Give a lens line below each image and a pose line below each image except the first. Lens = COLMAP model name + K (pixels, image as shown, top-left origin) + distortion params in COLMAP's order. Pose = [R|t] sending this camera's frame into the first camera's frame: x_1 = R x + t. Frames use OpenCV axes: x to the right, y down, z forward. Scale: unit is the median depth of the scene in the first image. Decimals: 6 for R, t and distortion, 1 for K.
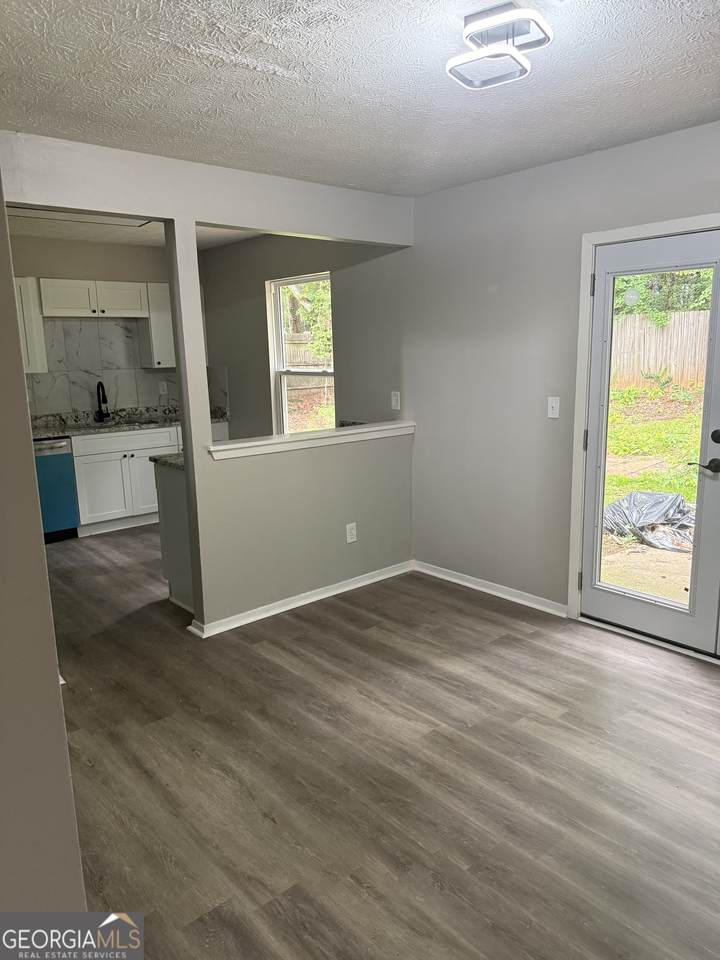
lens RADIAL K [[667.6, 0, 357.8], [0, 667.6, 479.6], [0, 0, 1]] dist [0.048755, -0.002524]
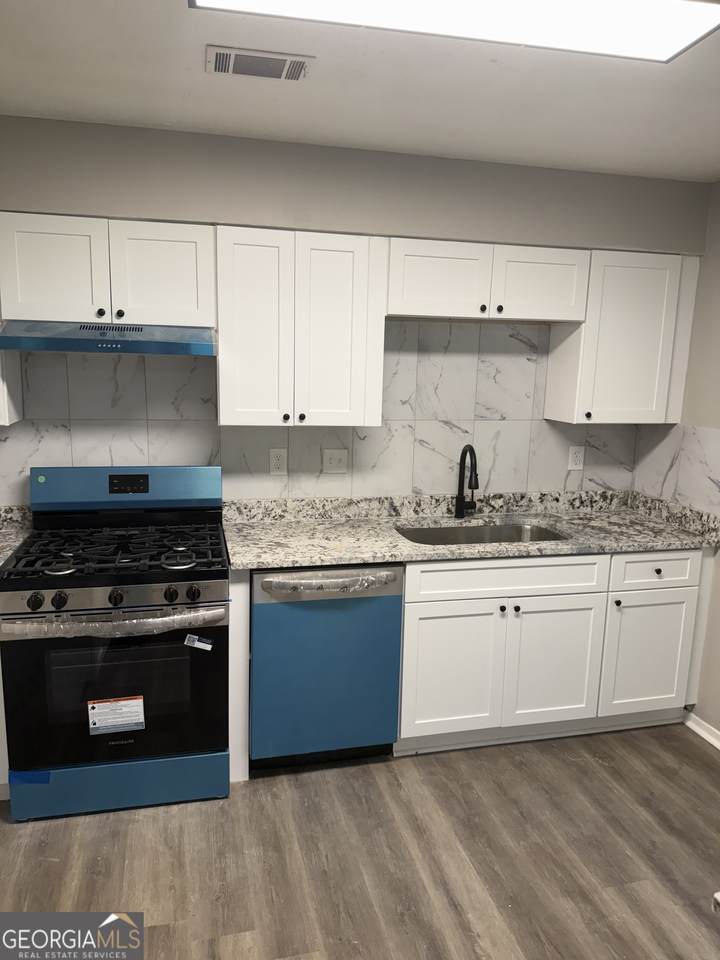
lens RADIAL K [[667.6, 0, 357.8], [0, 667.6, 479.6], [0, 0, 1]] dist [0.048755, -0.002524]
pose [[0.890667, 0.119155, -0.438764, -0.228156], [-0.127749, 0.991756, 0.010007, -0.112158], [0.436339, 0.047138, 0.898547, 0.496802]]
